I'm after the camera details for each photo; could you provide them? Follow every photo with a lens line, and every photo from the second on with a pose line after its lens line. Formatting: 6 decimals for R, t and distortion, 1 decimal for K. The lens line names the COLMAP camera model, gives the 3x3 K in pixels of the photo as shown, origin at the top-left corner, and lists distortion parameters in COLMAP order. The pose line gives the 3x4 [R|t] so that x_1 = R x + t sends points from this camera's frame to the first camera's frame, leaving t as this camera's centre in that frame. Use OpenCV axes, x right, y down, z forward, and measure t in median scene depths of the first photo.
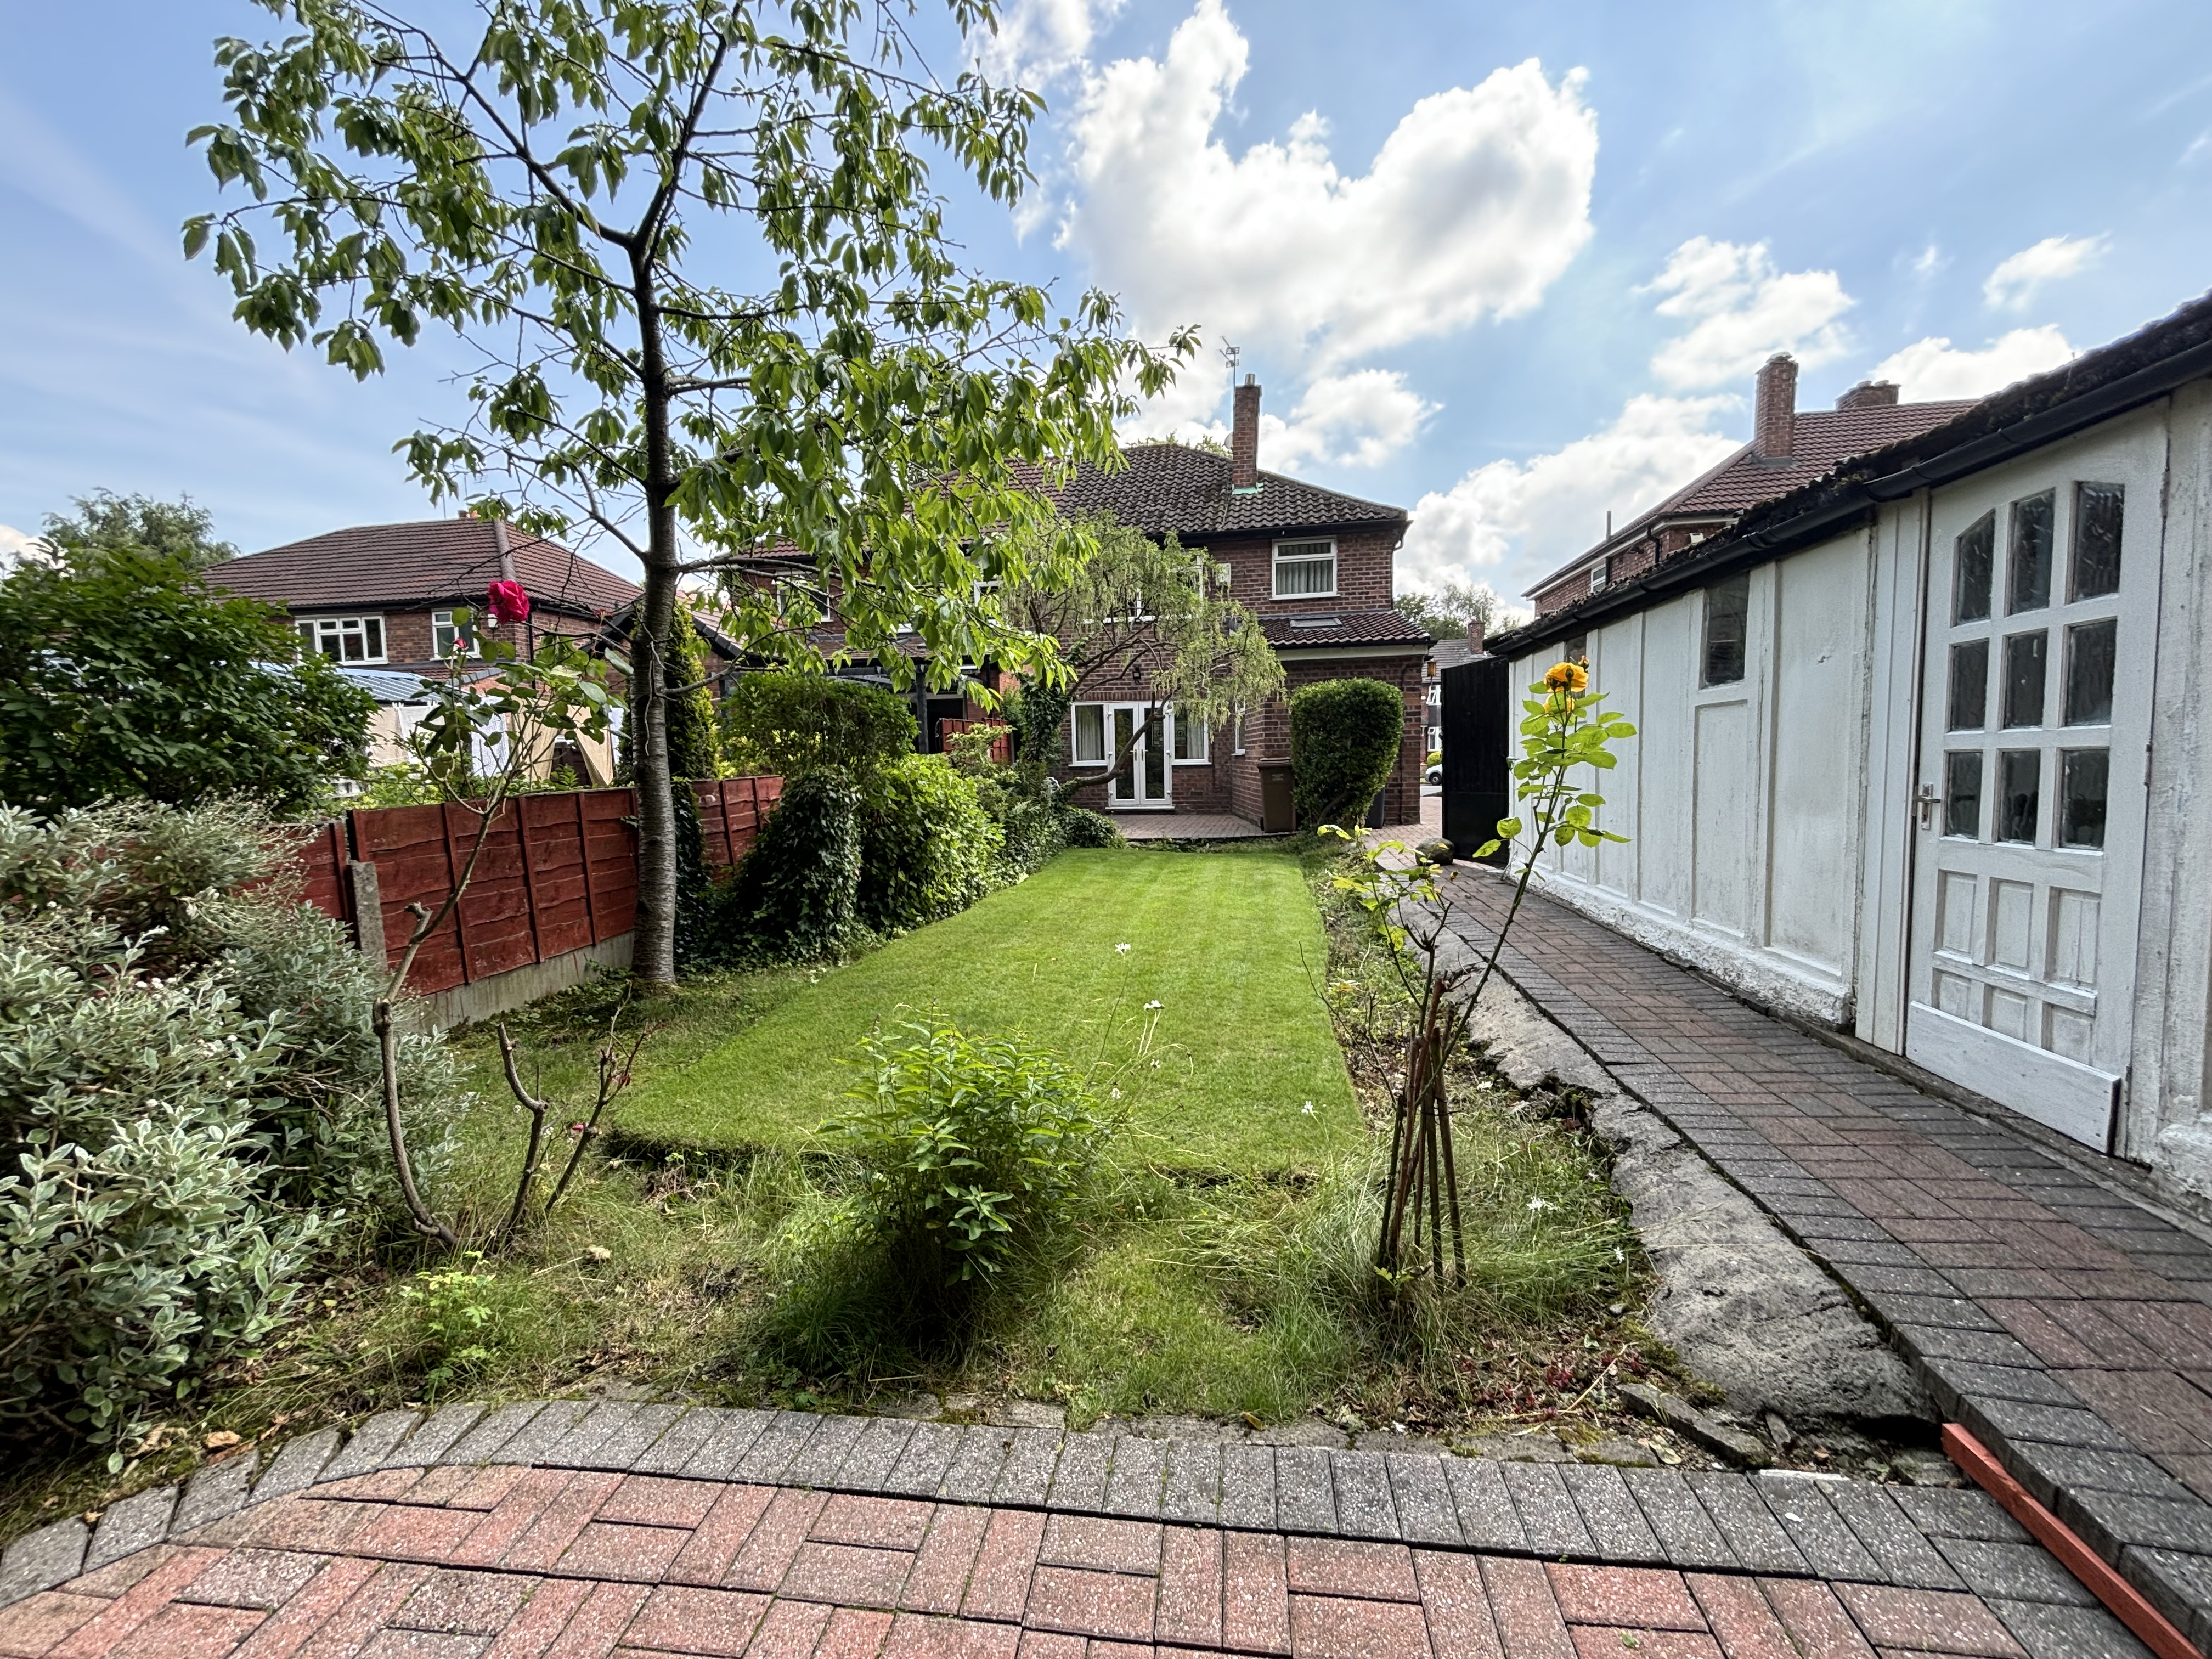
lens RADIAL K [[896.2, 0, 1106.1], [0, 896.2, 845.8], [0, 0, 1]] dist [0.000671, -0.000471]
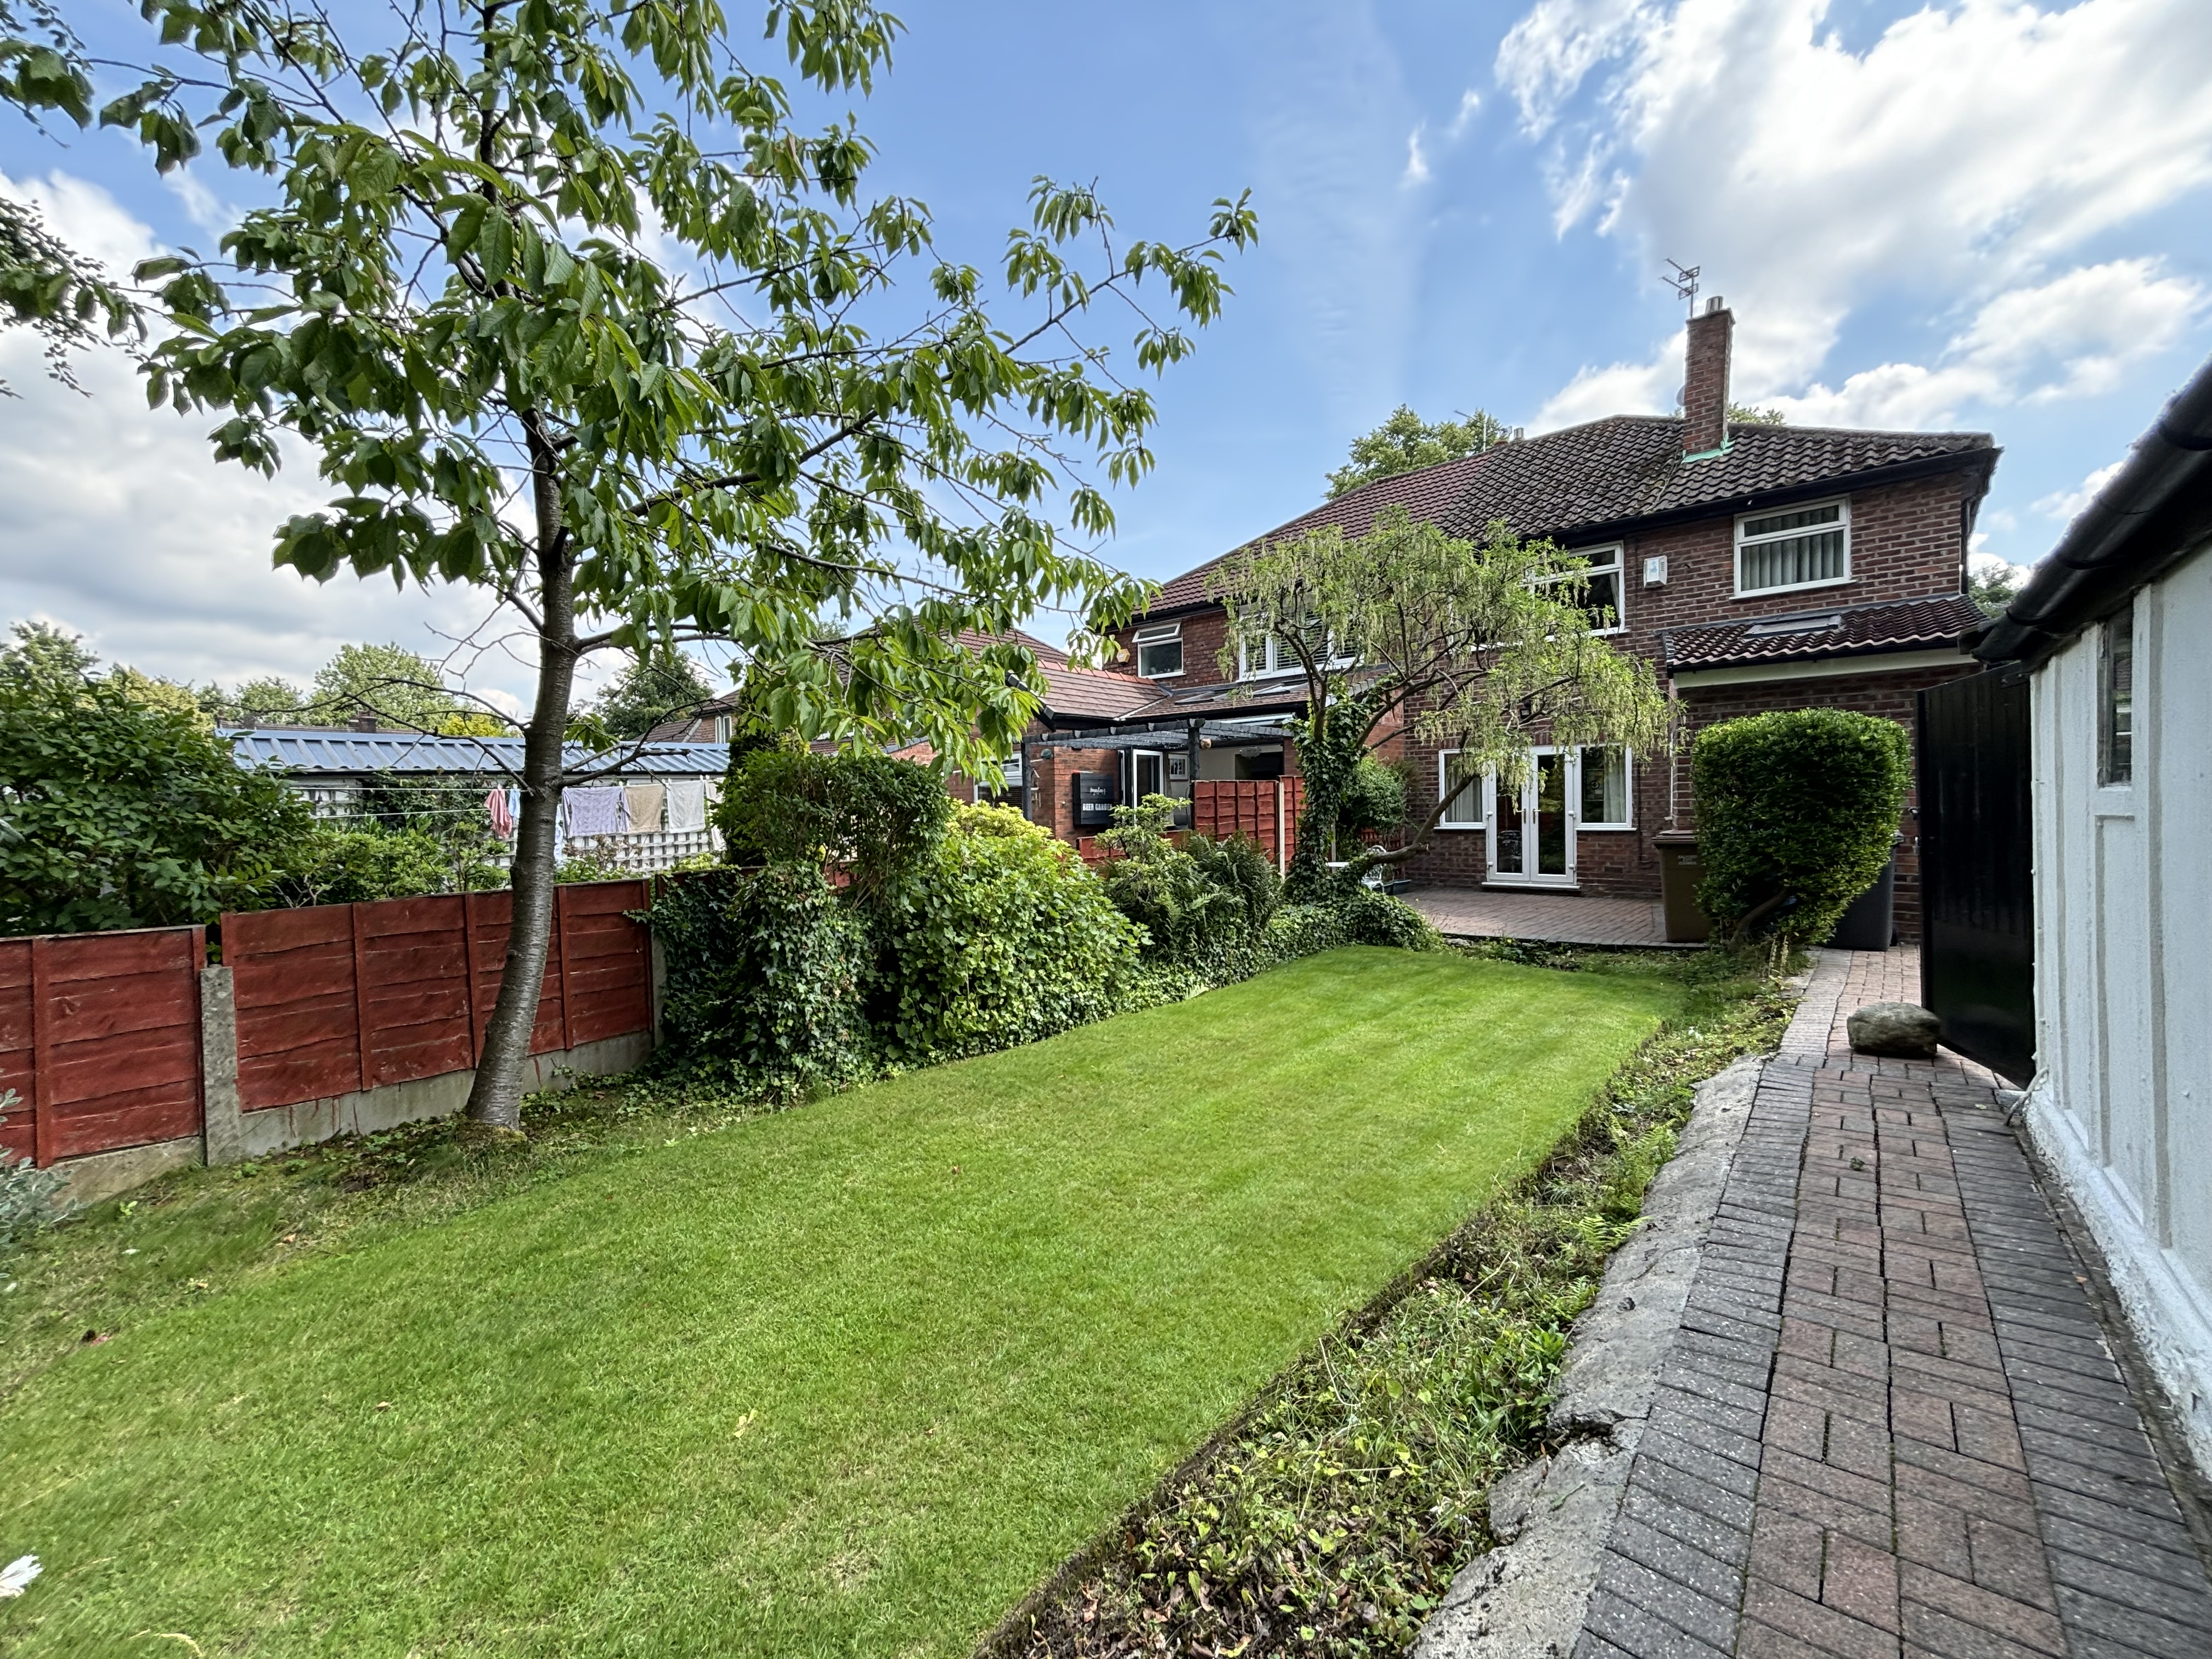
lens RADIAL K [[896.2, 0, 1120.5], [0, 896.2, 834.6], [0, 0, 1]] dist [0.000671, -0.000471]
pose [[0.853025, 0.019830, -0.521493, 0.479225], [-0.050530, 0.997721, -0.044714, -0.116589], [0.519418, 0.064493, 0.852083, 0.549288]]
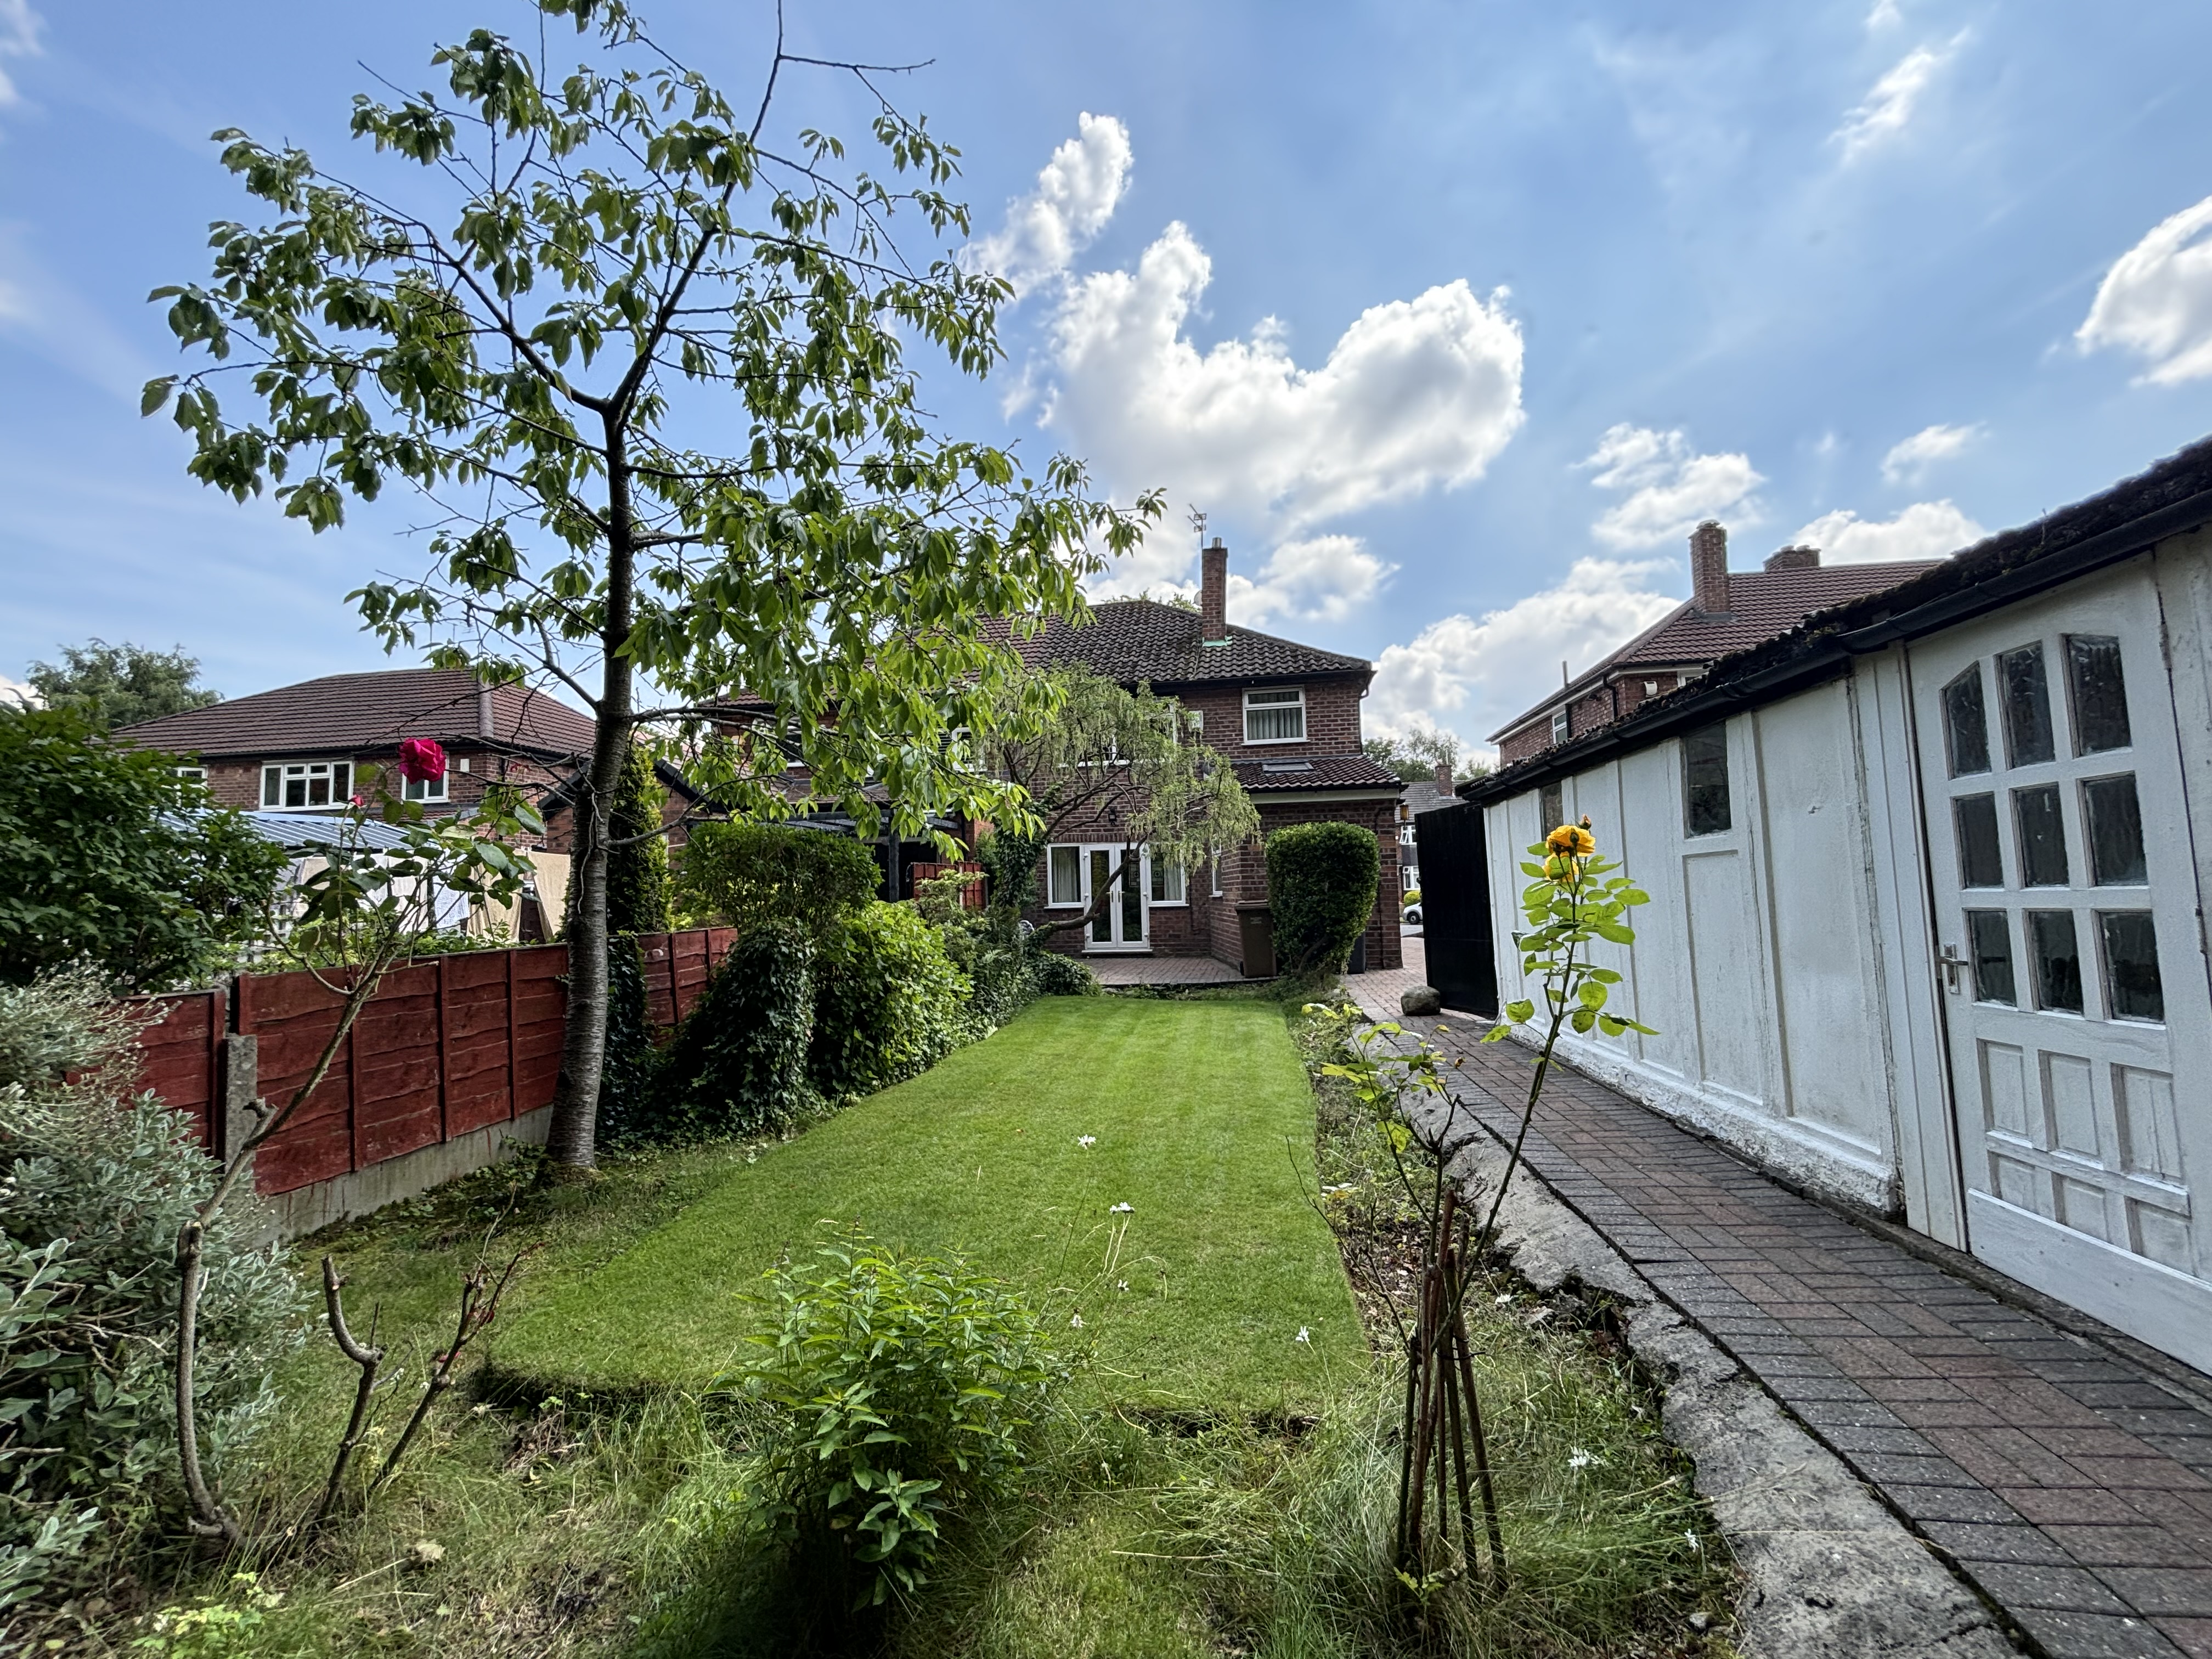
lens RADIAL K [[896.2, 0, 1112.2], [0, 896.2, 851.3], [0, 0, 1]] dist [0.000671, -0.000471]
pose [[0.999535, -0.004841, 0.030103, 0.011414], [0.009230, 0.989030, -0.147429, -0.020210], [-0.029059, 0.147638, 0.988614, 0.052018]]
